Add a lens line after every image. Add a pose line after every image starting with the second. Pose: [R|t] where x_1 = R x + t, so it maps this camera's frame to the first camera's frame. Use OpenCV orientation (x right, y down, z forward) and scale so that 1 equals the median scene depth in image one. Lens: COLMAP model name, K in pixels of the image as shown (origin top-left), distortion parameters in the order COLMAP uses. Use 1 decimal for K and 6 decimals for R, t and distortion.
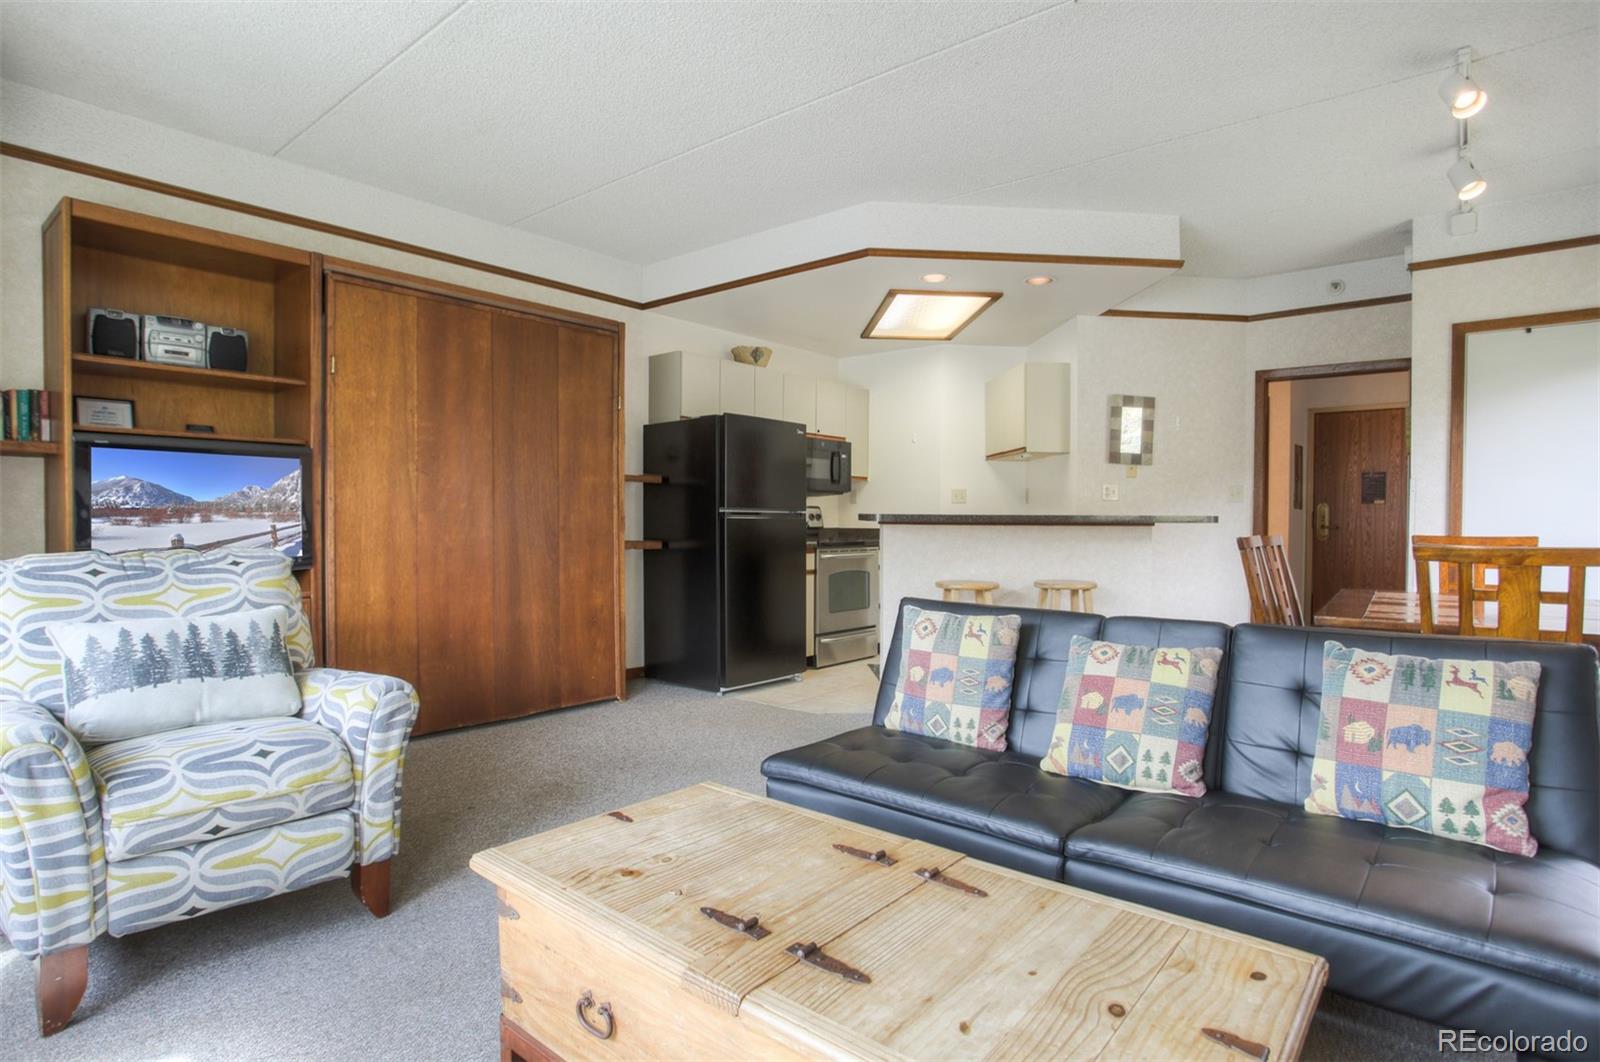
lens RADIAL K [[836.2, 0, 802.9], [0, 836.2, 533.2], [0, 0, 1]] dist [-0.037142, 0.014001]
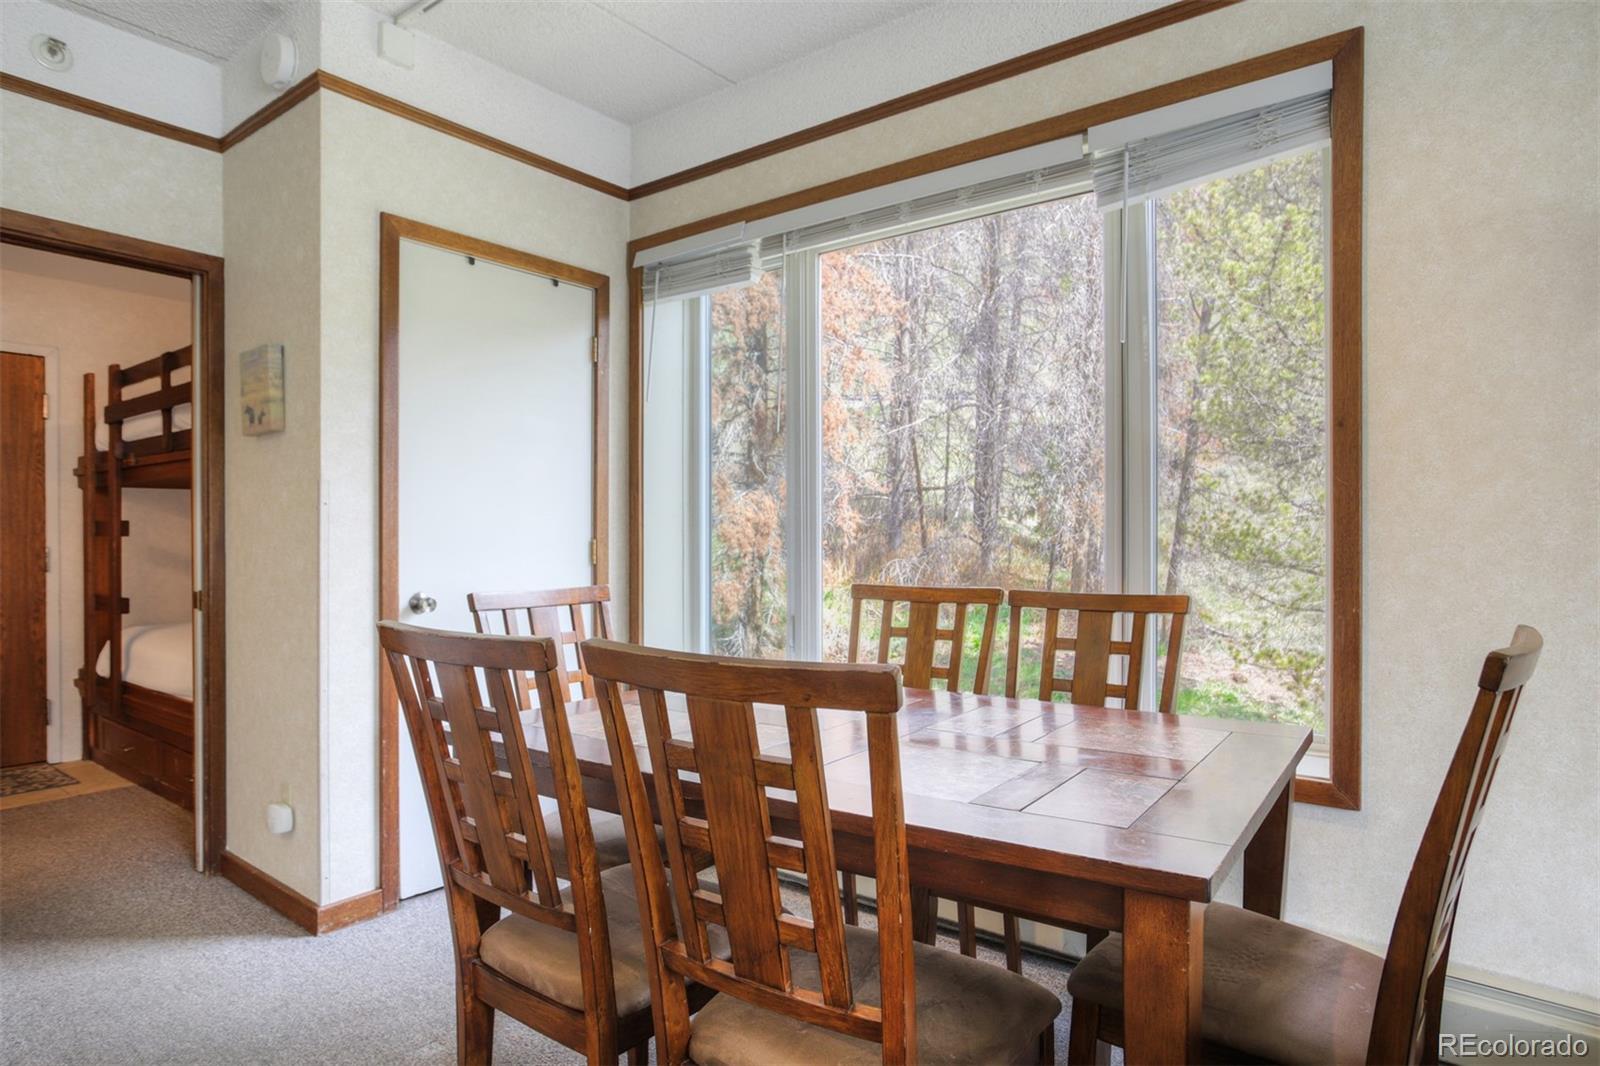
lens RADIAL K [[931.5, 0, 785.6], [0, 931.5, 535.2], [0, 0, 1]] dist [-0.006278, 0.010950]
pose [[-0.007679, -0.005551, 0.999955, 0.138606], [0.021798, 0.999746, 0.005717, -0.027177], [-0.999733, 0.021840, -0.007556, 0.707150]]
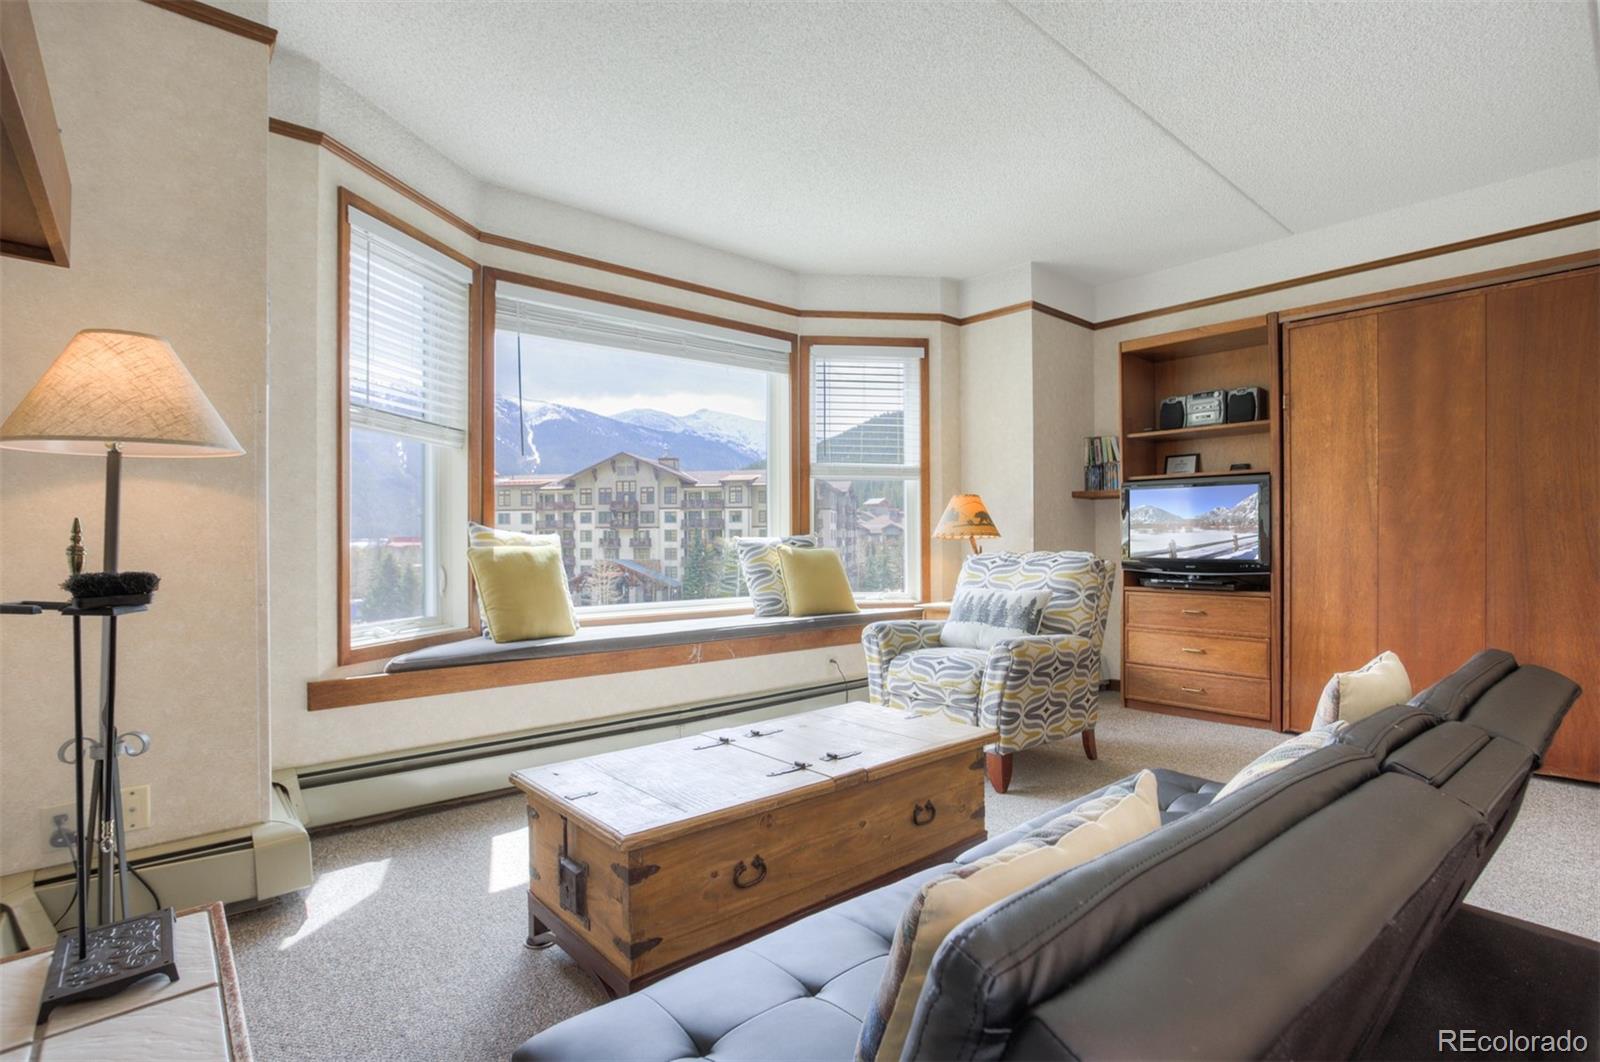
lens RADIAL K [[779.6, 0, 807.6], [0, 779.6, 530.4], [0, 0, 1]] dist [-0.043210, 0.016960]
pose [[-0.156129, -0.015840, -0.987610, 0.492926], [-0.017663, 0.999756, -0.013242, 0.005101], [0.987579, 0.015377, -0.156370, 0.401375]]
